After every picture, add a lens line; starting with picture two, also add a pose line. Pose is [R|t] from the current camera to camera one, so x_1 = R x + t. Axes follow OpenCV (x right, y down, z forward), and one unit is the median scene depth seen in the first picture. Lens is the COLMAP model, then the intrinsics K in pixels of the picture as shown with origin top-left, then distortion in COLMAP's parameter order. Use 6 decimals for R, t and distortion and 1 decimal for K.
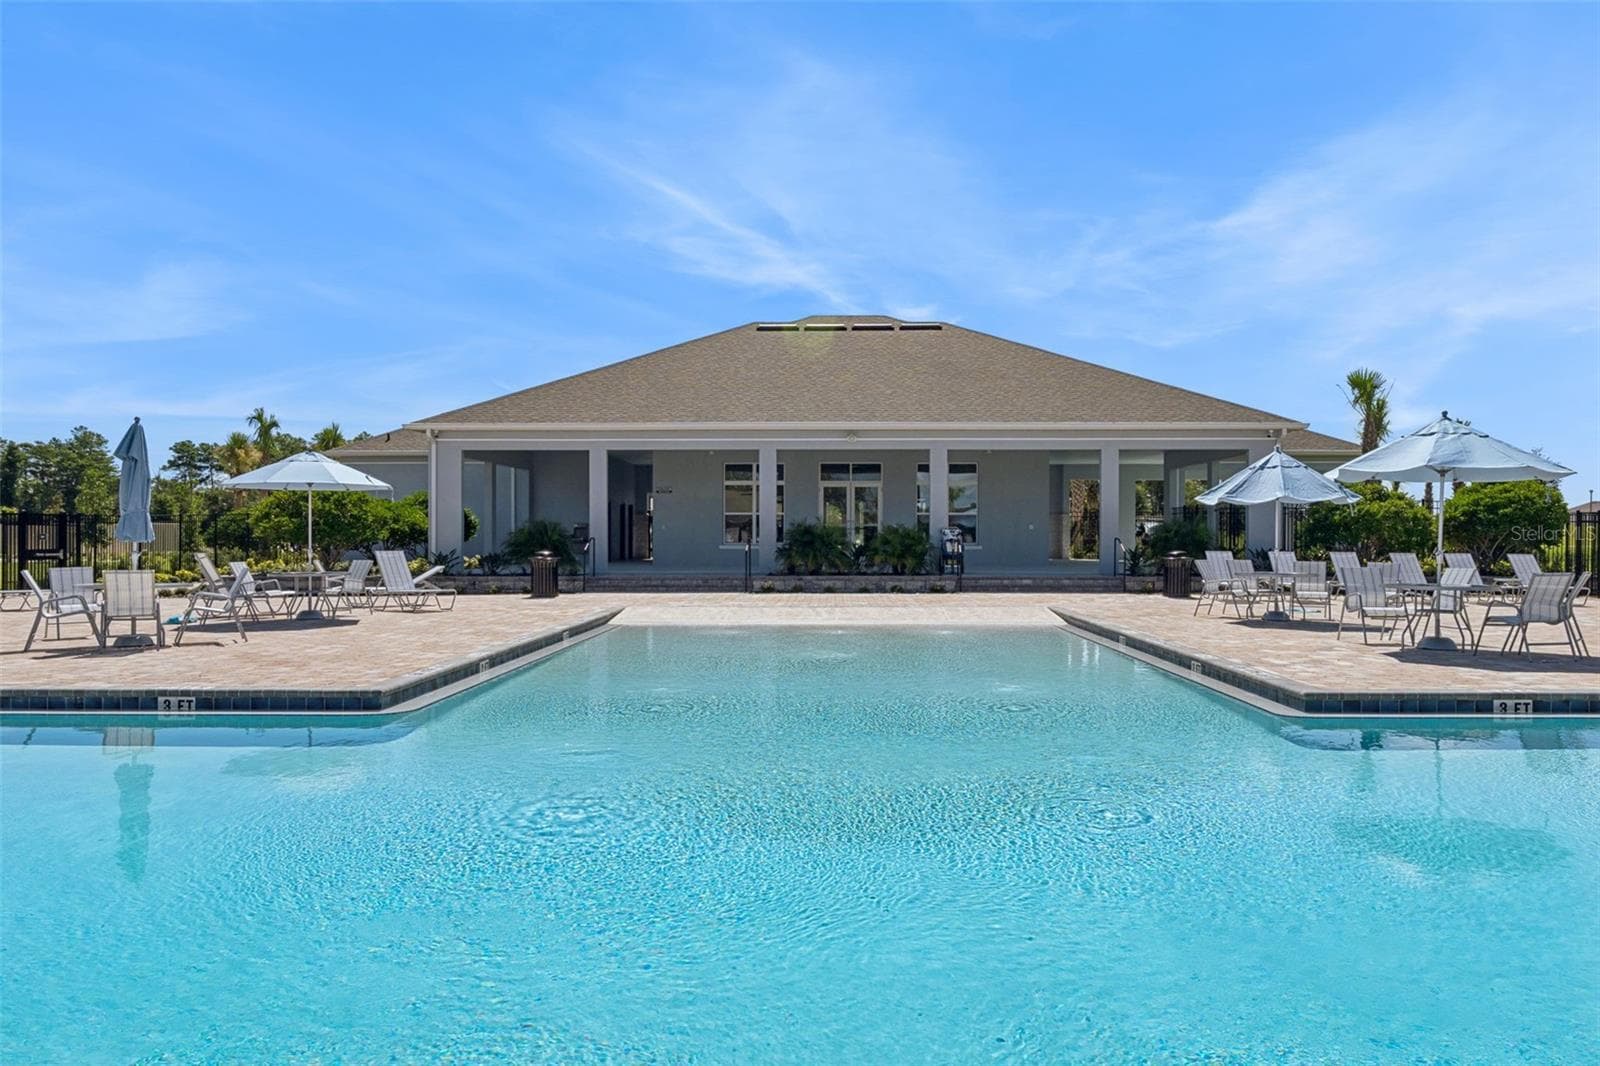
lens RADIAL K [[1146.7, 0, 810.7], [0, 1146.7, 522.2], [0, 0, 1]] dist [0.001425, 0.000787]
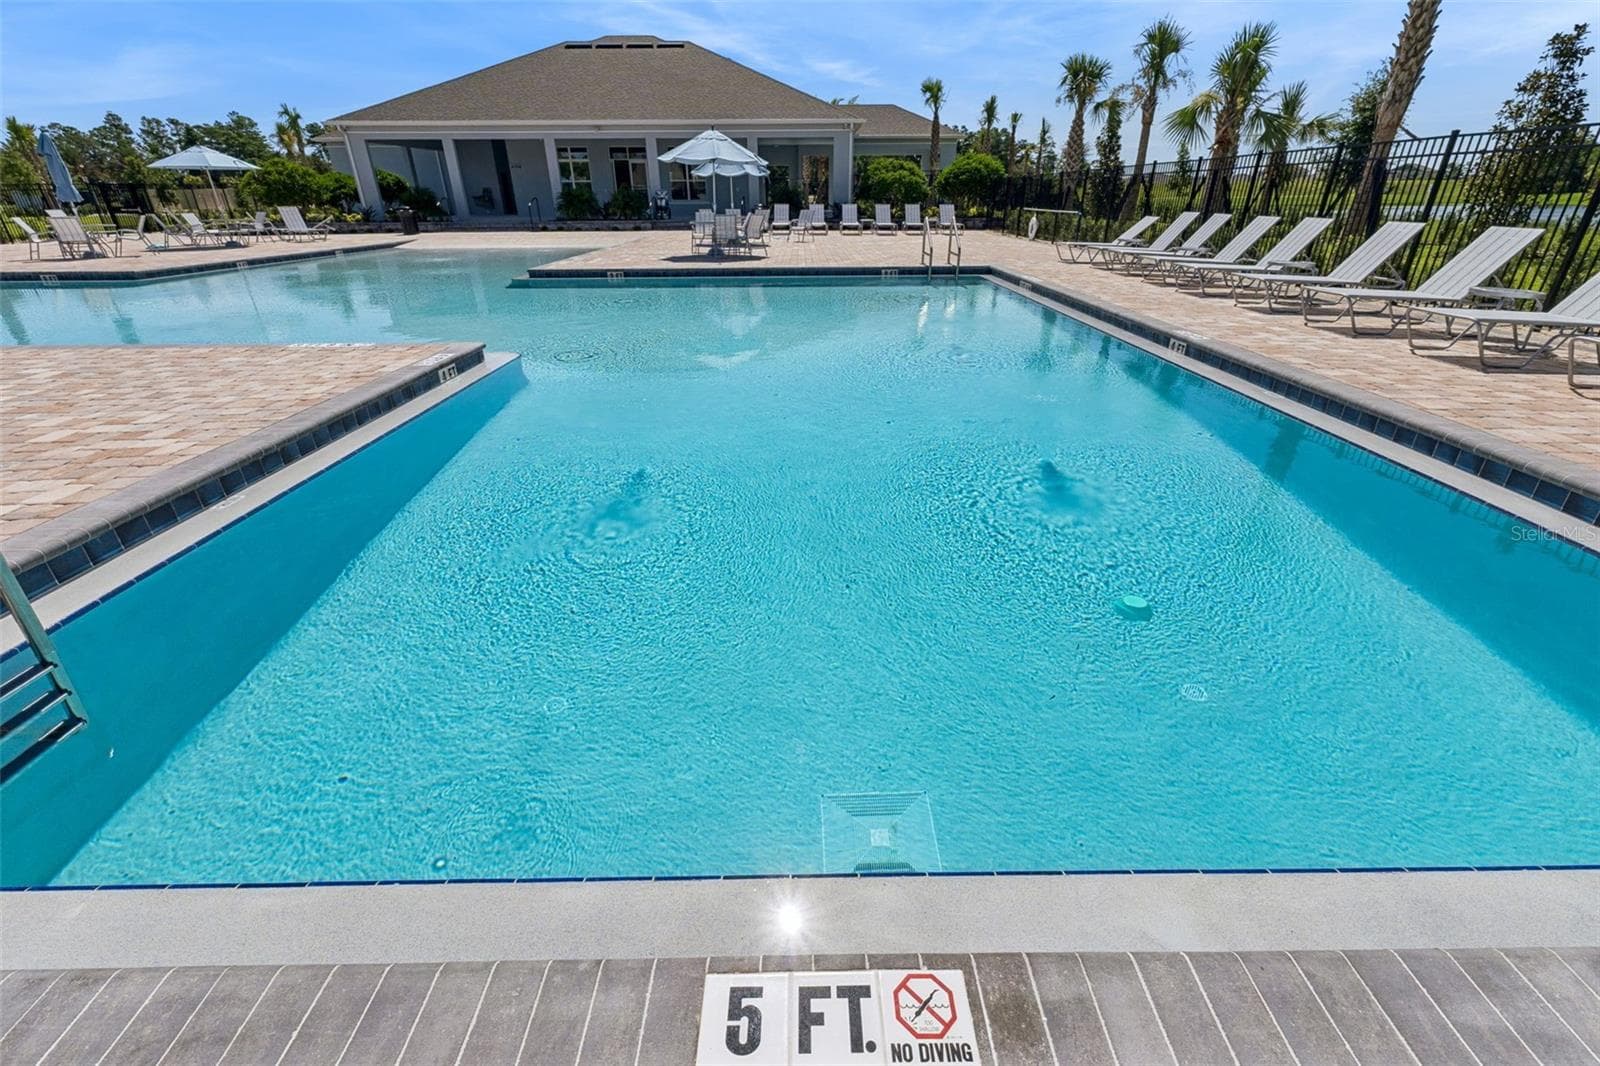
lens RADIAL K [[679.5, 0, 807.4], [0, 679.5, 531.5], [0, 0, 1]] dist [0.007670, -0.001256]
pose [[0.999495, -0.019937, 0.024755, 0.358066], [0.006497, 0.890518, 0.454901, -0.002926], [-0.031114, -0.454510, 0.890198, -0.192600]]
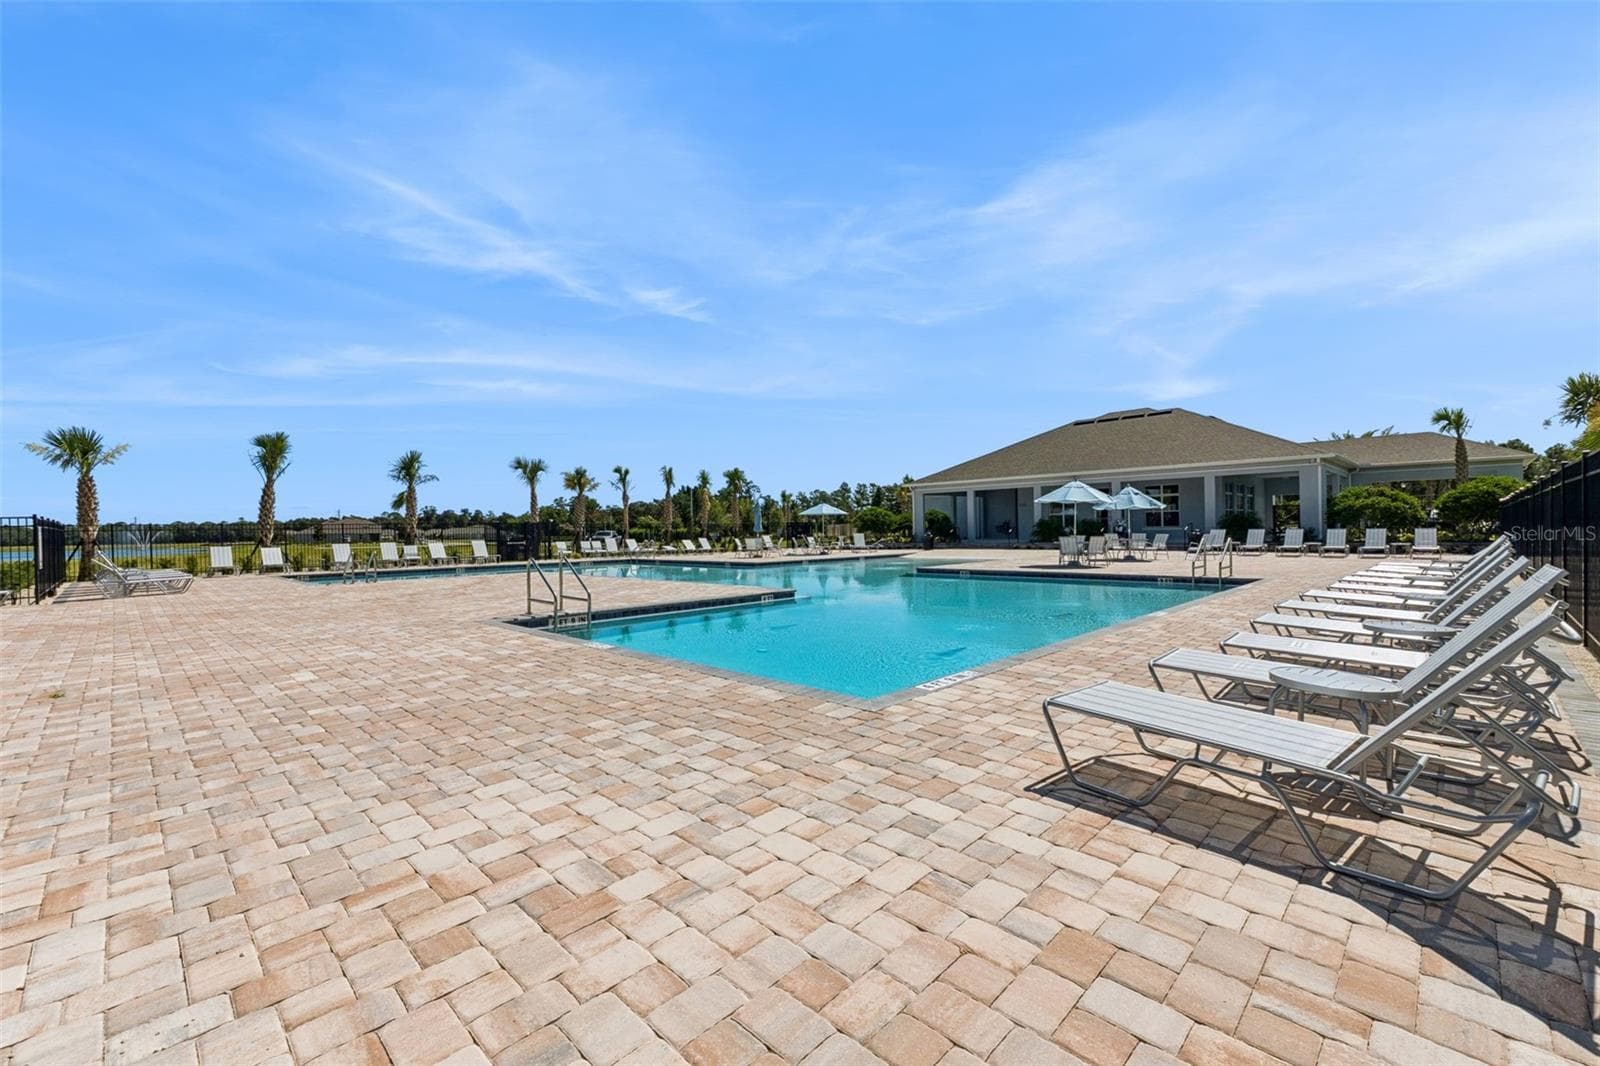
lens RADIAL K [[673.1, 0, 808.2], [0, 673.1, 531.7], [0, 0, 1]] dist [0.005159, 0.000261]
pose [[0.729235, -0.011115, -0.684173, 0.631976], [0.026361, 0.999582, 0.011858, -0.002662], [0.683755, -0.026683, 0.729223, -0.322016]]
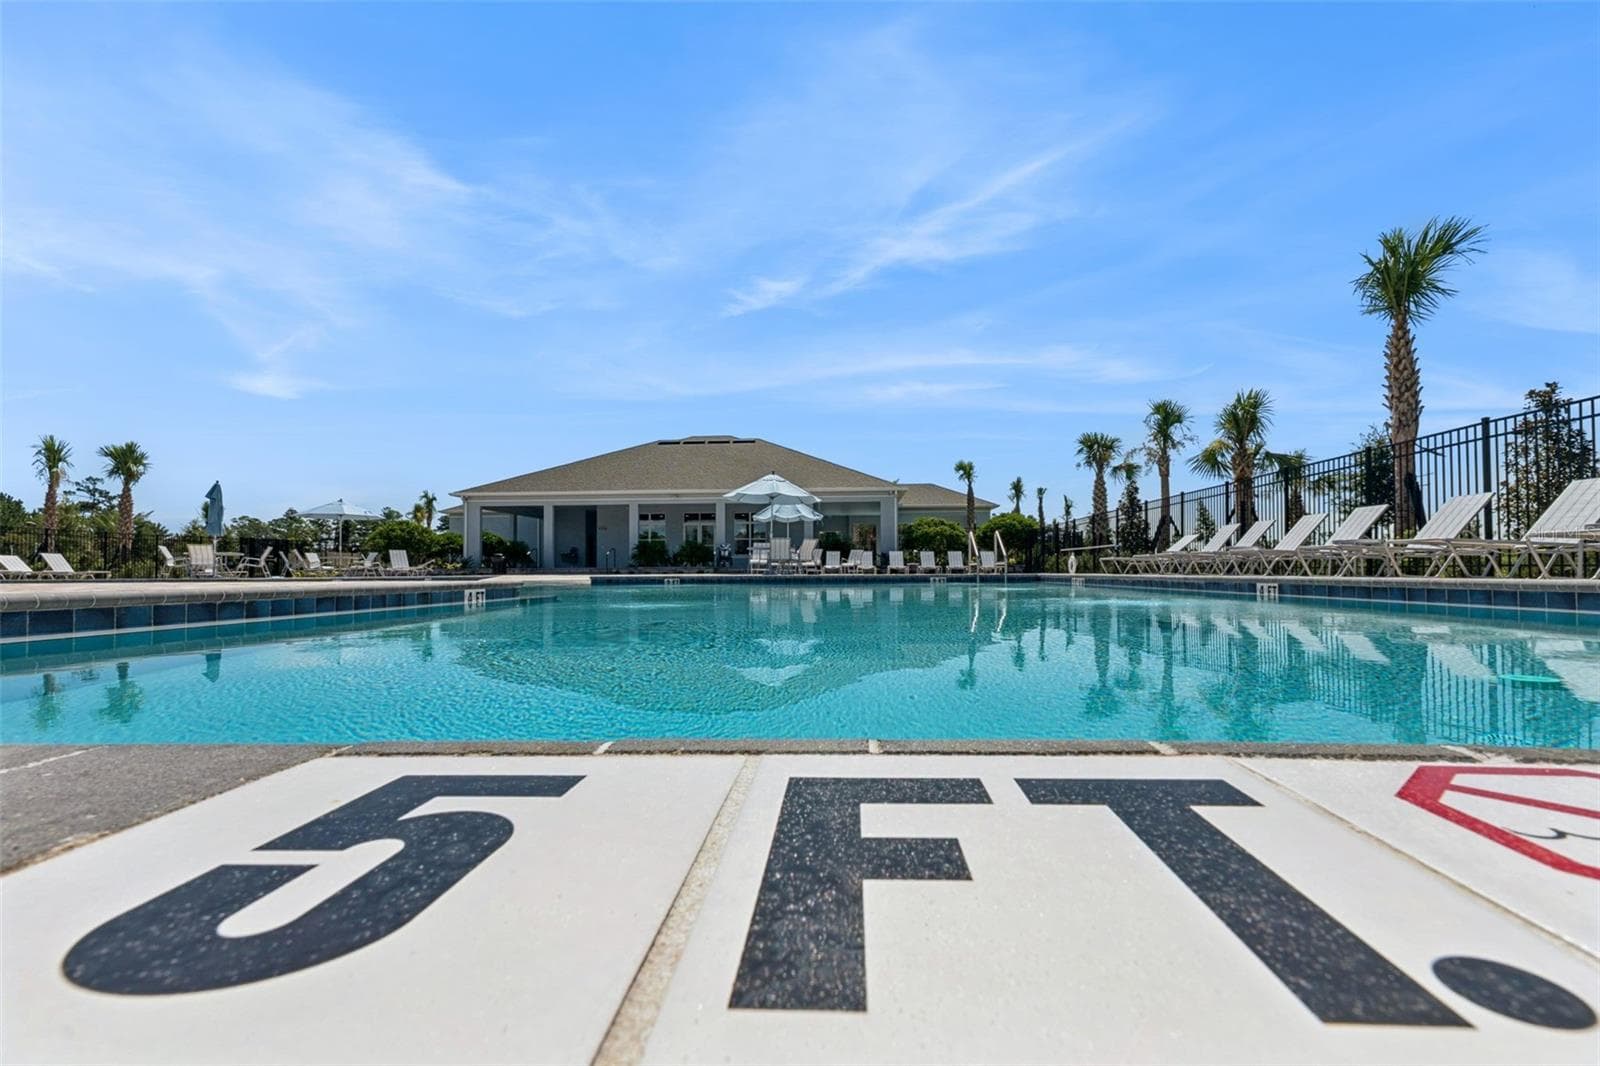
lens RADIAL K [[679.5, 0, 813.4], [0, 679.5, 557.3], [0, 0, 1]] dist [0.007670, -0.001256]
pose [[0.999429, -0.007280, -0.032999, 0.358578], [0.007011, 0.999941, -0.008274, 0.045421], [0.033057, 0.008038, 0.999421, -0.172369]]
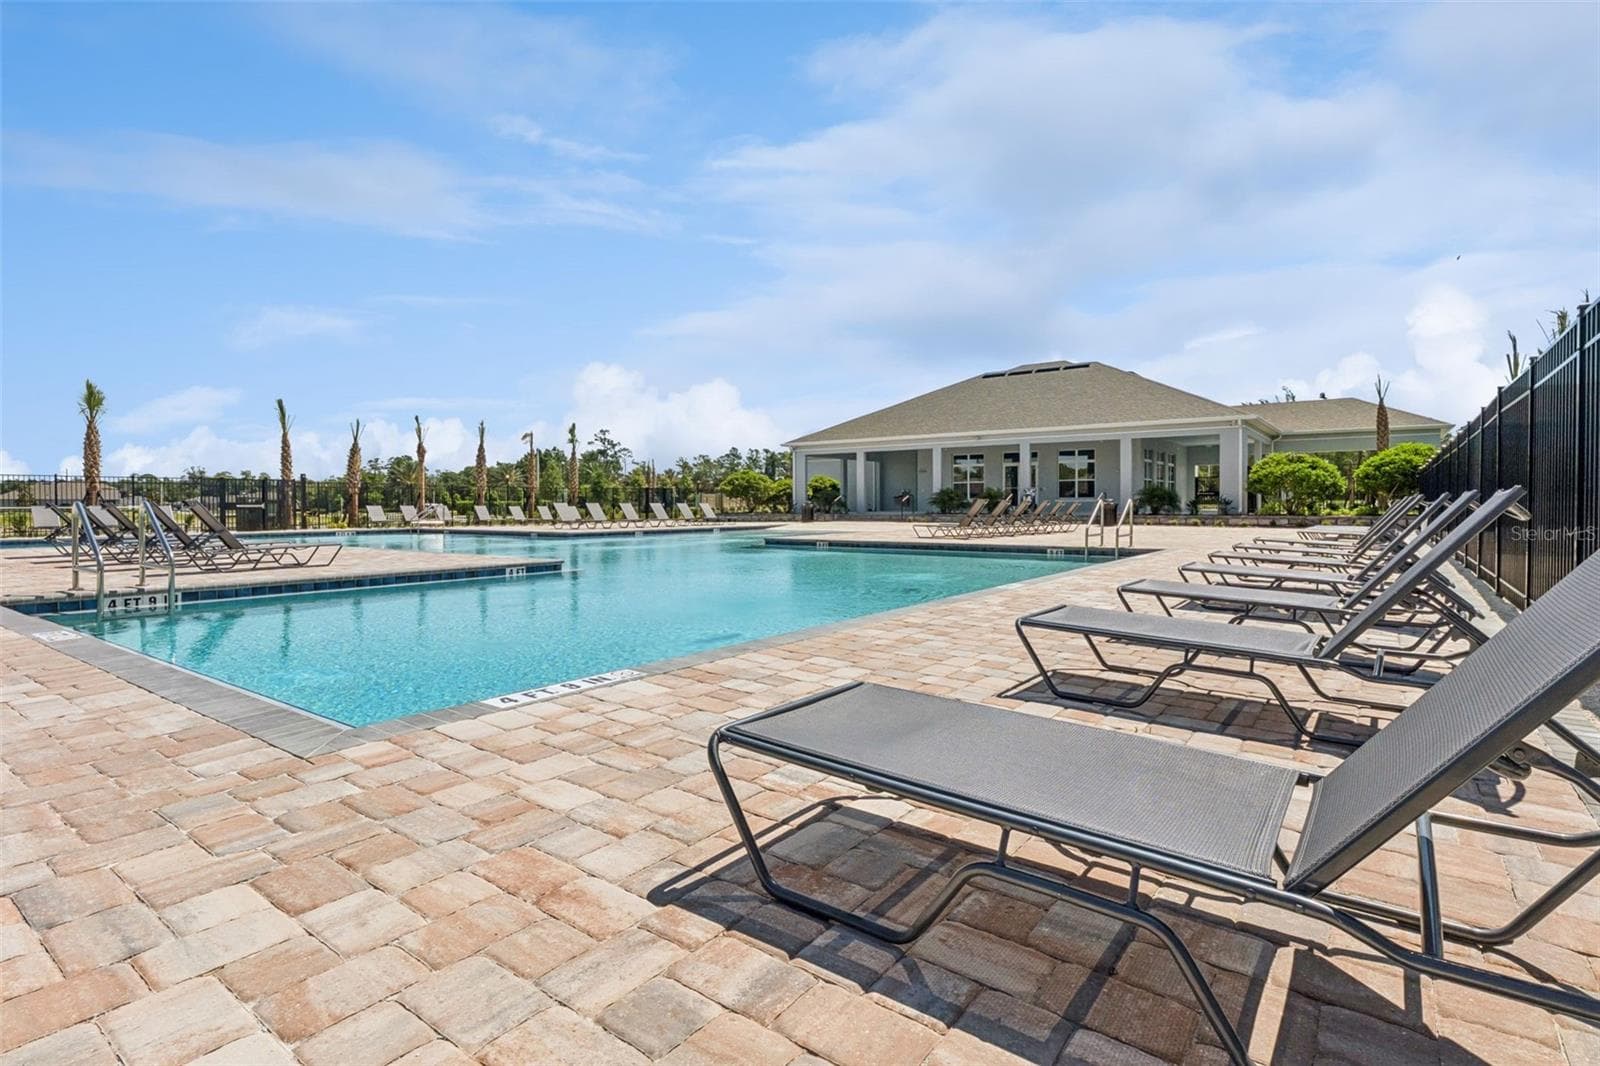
lens RADIAL K [[789.6, 0, 803.4], [0, 789.6, 528.9], [0, 0, 1]] dist [-0.005369, -0.000443]
pose [[0.815559, 0.013951, -0.578506, 0.632002], [0.012606, 0.999044, 0.041864, 0.014649], [0.578536, -0.041435, 0.814603, -0.226543]]
